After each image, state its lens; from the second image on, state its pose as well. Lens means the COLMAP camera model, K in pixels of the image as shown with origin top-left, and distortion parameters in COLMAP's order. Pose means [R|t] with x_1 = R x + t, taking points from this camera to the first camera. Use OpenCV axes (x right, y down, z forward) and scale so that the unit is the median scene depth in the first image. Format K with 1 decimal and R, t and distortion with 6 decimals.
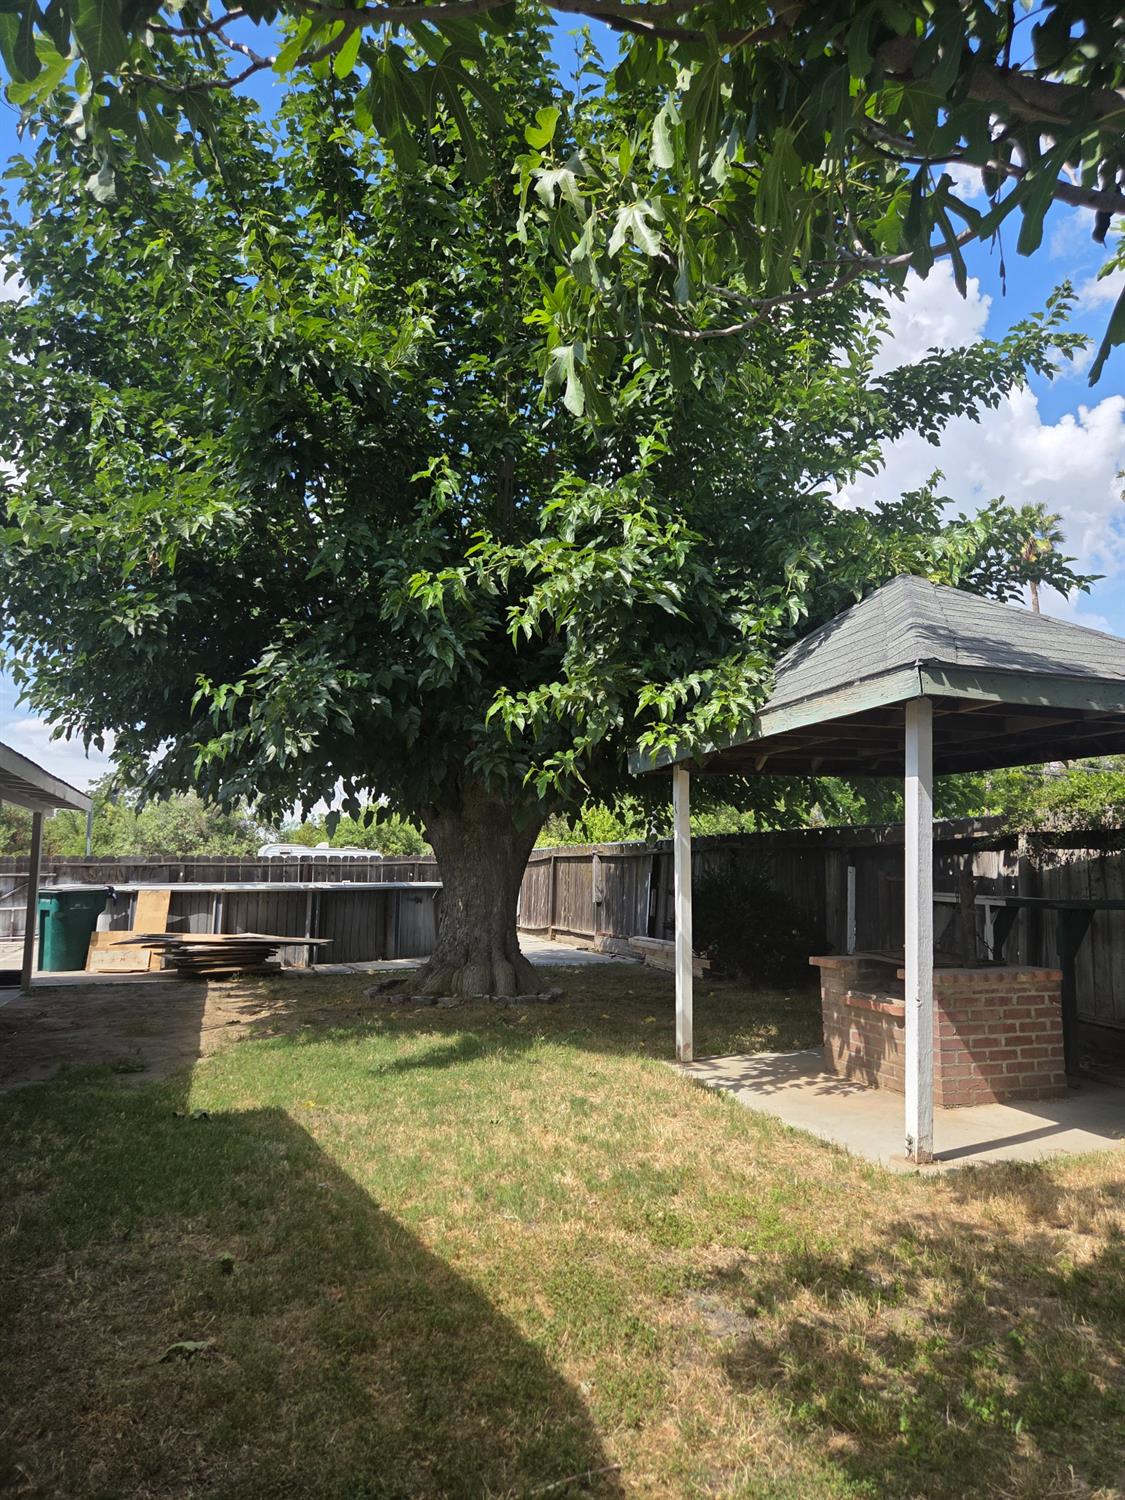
lens RADIAL K [[1001.0, 0, 572.8], [0, 1001.0, 747.9], [0, 0, 1]] dist [0.066794, -0.055885]
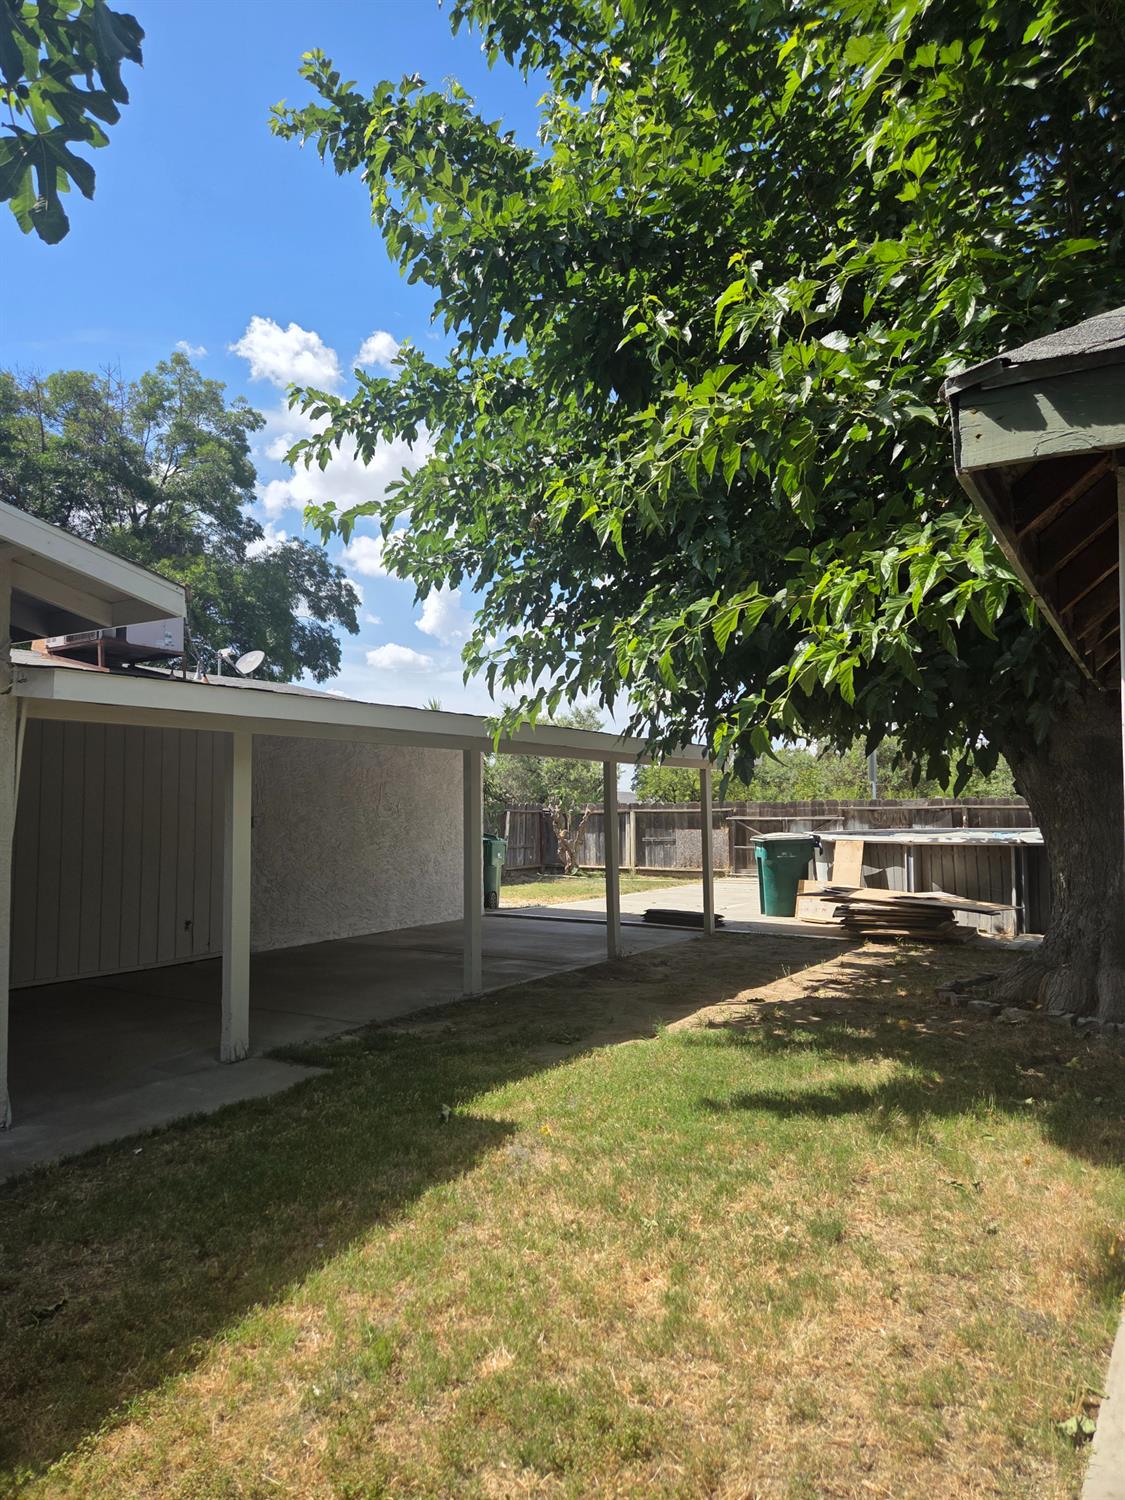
lens RADIAL K [[997.6, 0, 565.7], [0, 997.6, 742.1], [0, 0, 1]] dist [0.070165, -0.052670]
pose [[0.623909, -0.060255, -0.779170, 0.375802], [0.108438, 0.994053, 0.009958, 0.018842], [0.773937, -0.090704, 0.626733, 0.443452]]
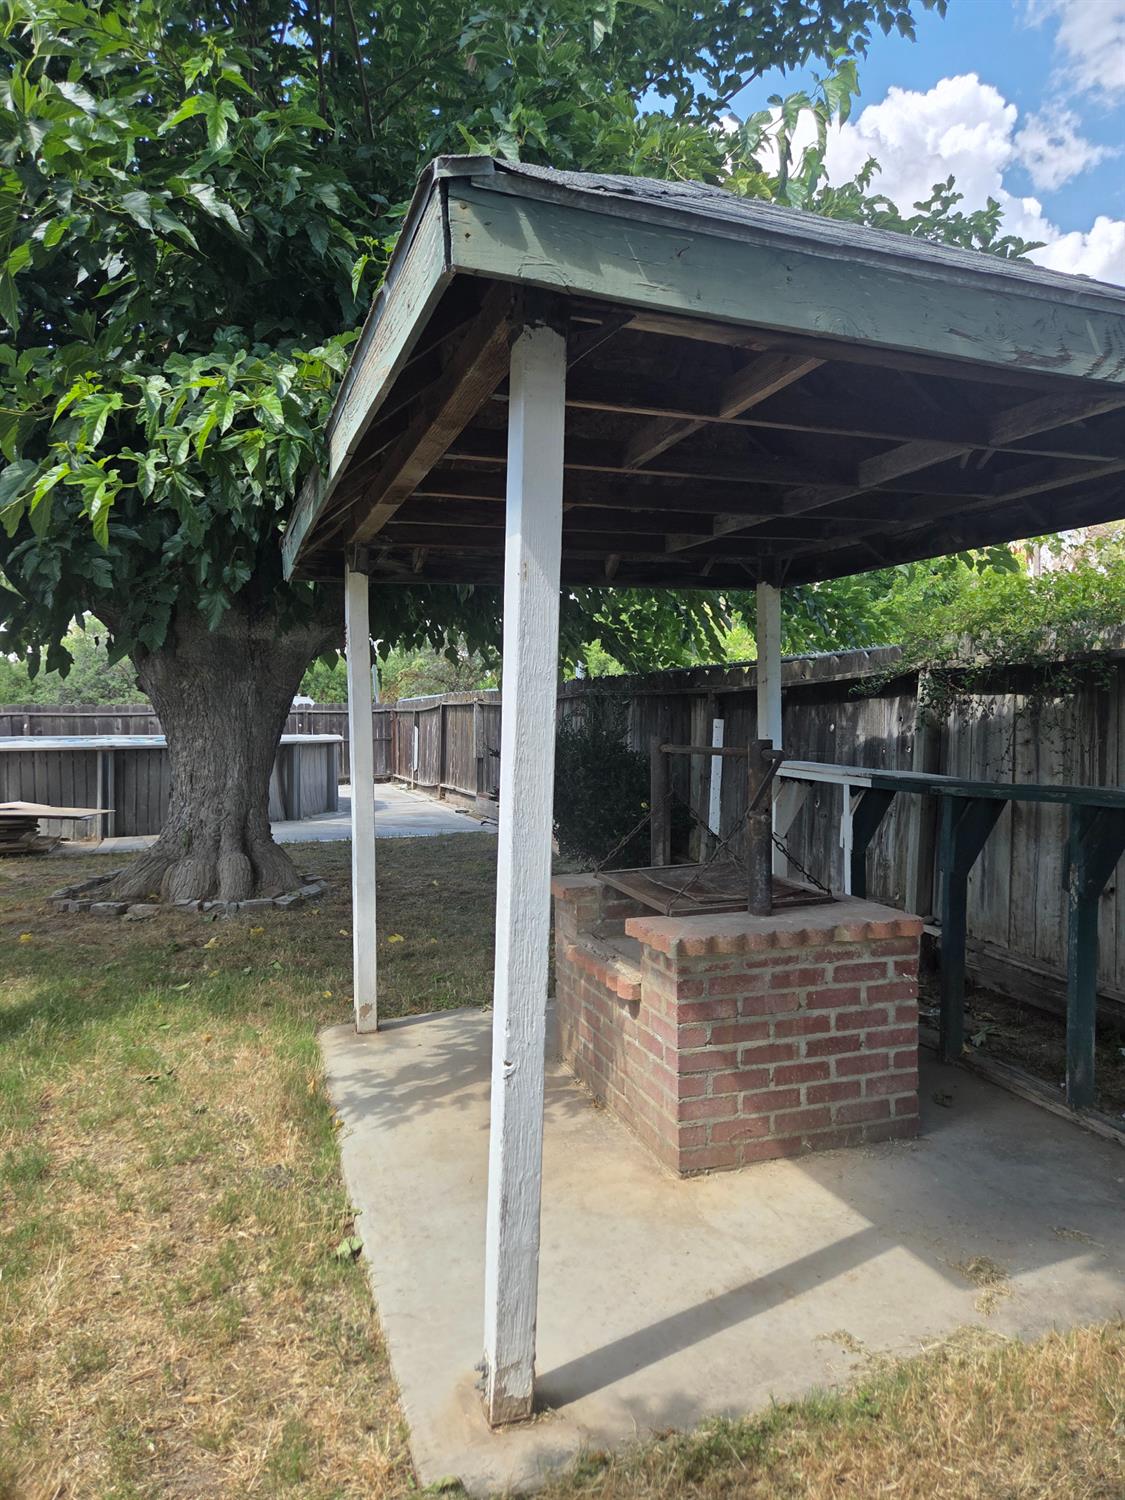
lens RADIAL K [[997.6, 0, 565.7], [0, 997.6, 742.1], [0, 0, 1]] dist [0.070165, -0.052670]
pose [[0.999970, -0.007245, -0.002842, 0.268481], [0.007588, 0.988758, 0.149335, 0.038799], [0.001728, -0.149352, 0.988783, 0.437300]]
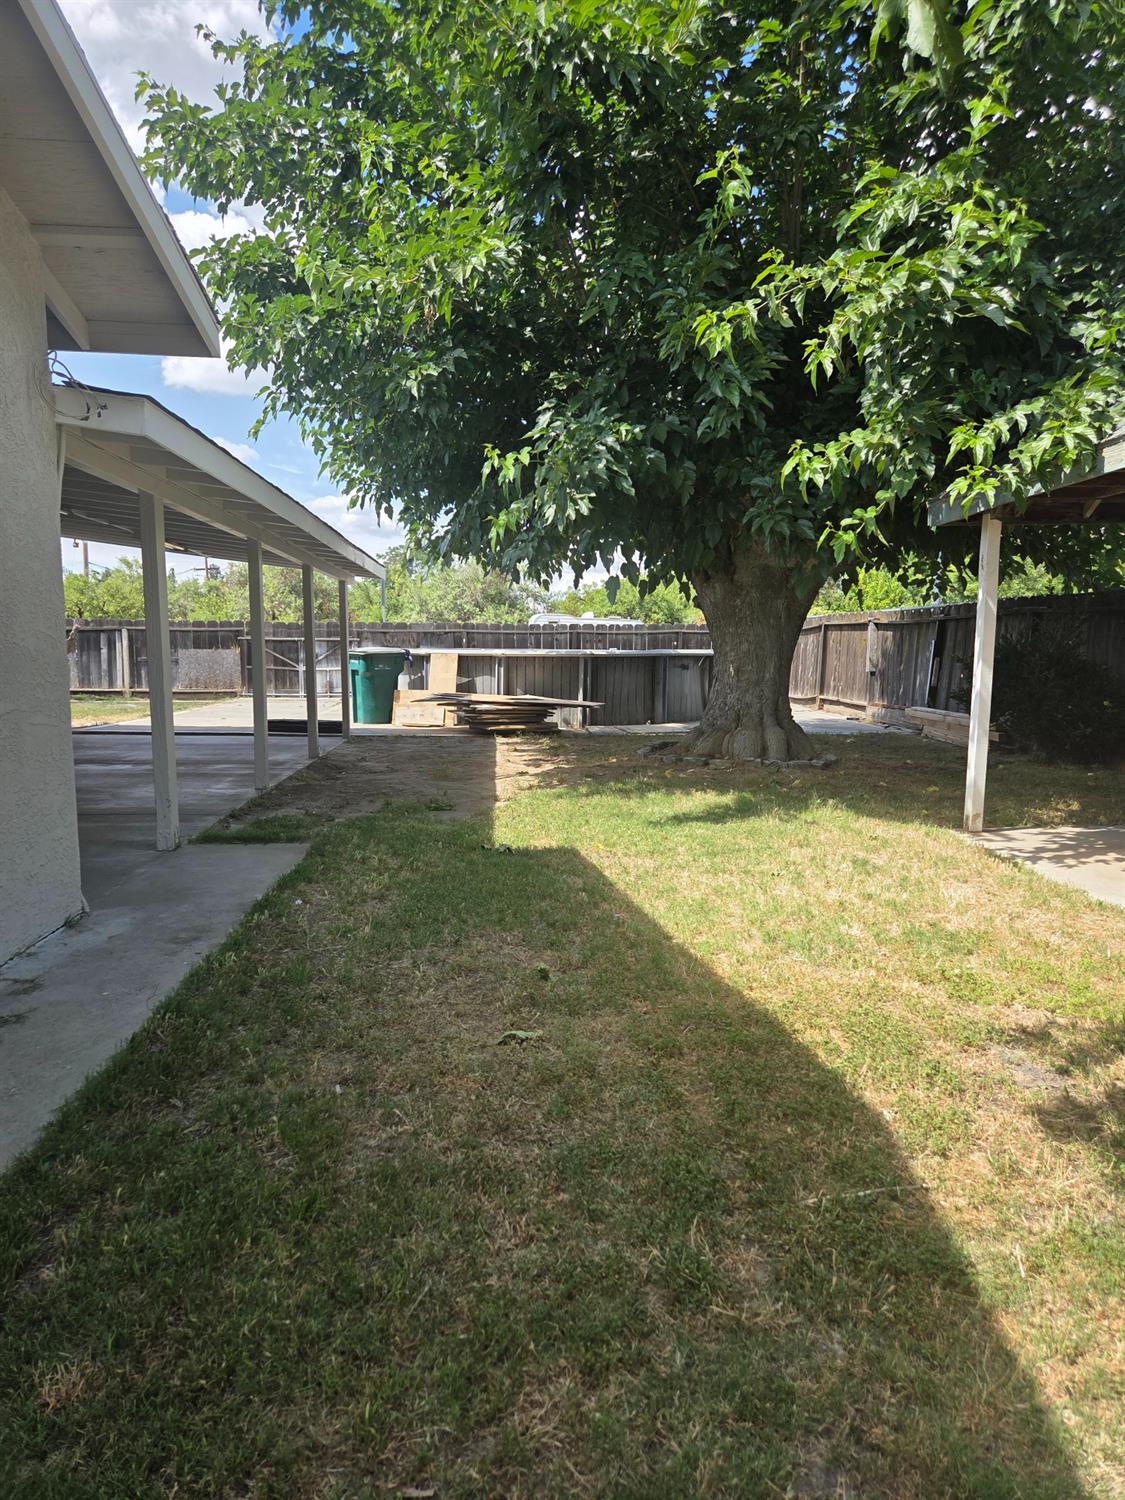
lens RADIAL K [[996.9, 0, 558.5], [0, 996.9, 758.5], [0, 0, 1]] dist [0.068374, -0.058462]
pose [[0.964072, 0.035834, -0.263212, -0.021673], [0.027224, 0.972314, 0.232088, 0.011251], [0.264241, -0.230915, 0.936405, 0.013352]]
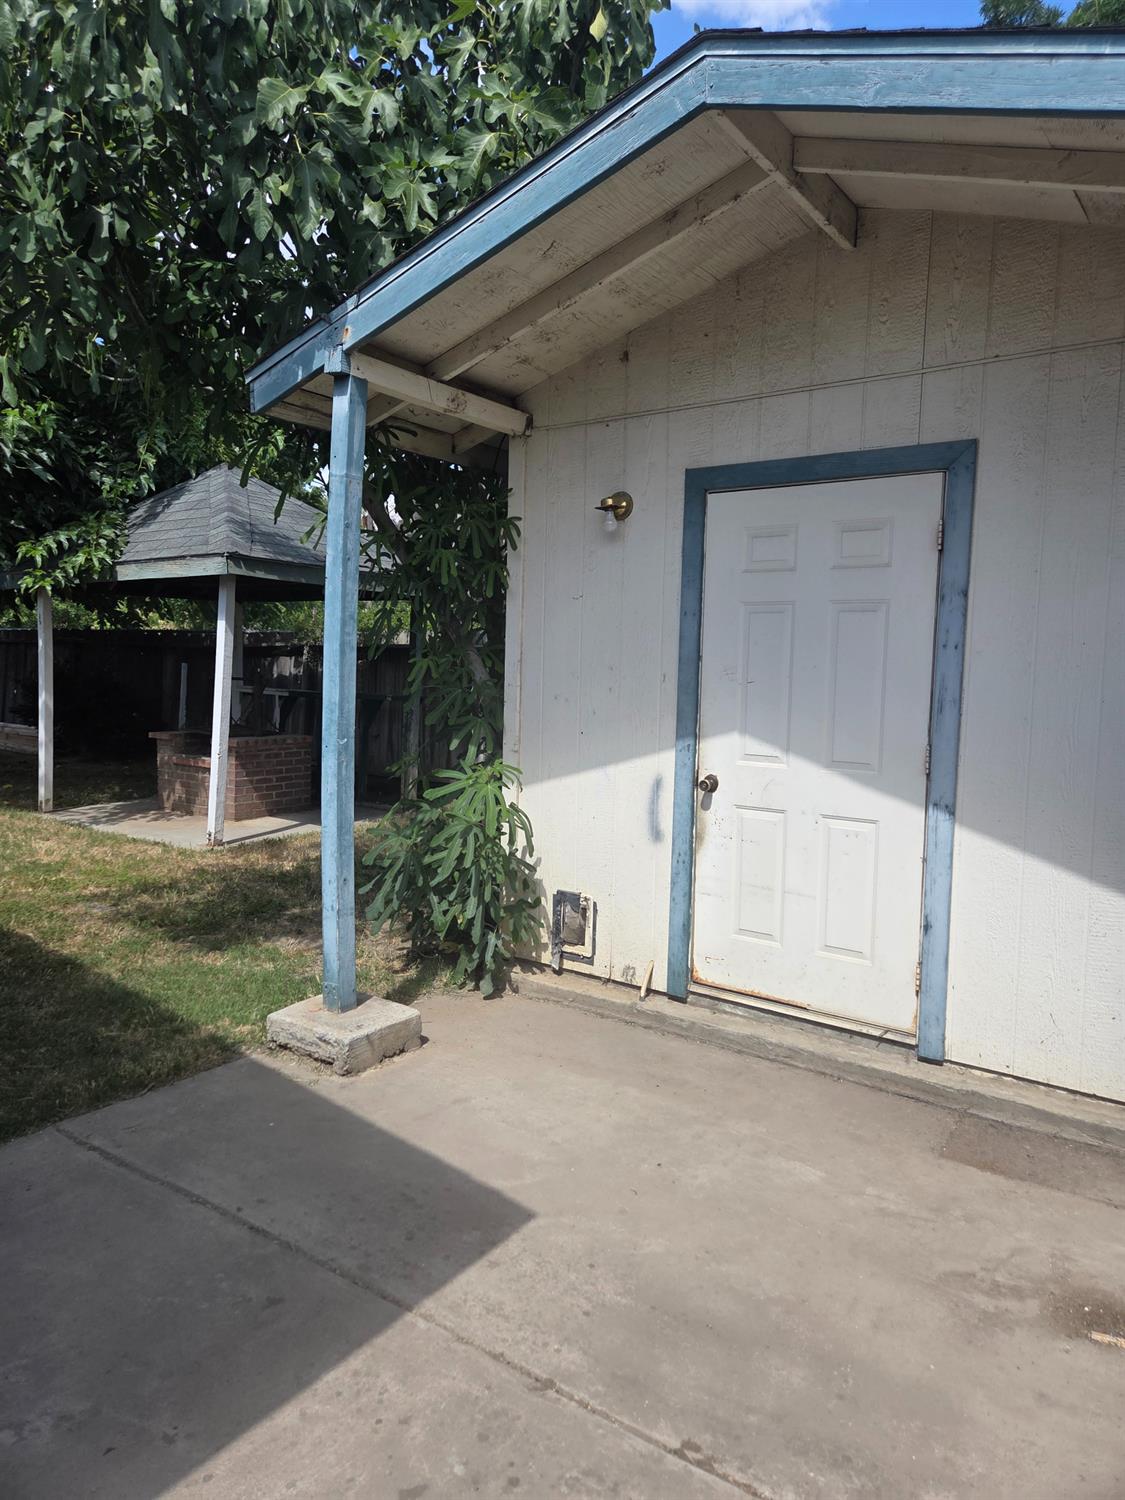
lens RADIAL K [[997.3, 0, 560.5], [0, 997.3, 731.4], [0, 0, 1]] dist [0.048841, -0.000405]
pose [[0.812986, -0.018361, 0.581994, -0.120789], [-0.097790, 0.981001, 0.167551, -0.089156], [-0.574013, -0.193130, 0.795745, -0.468685]]
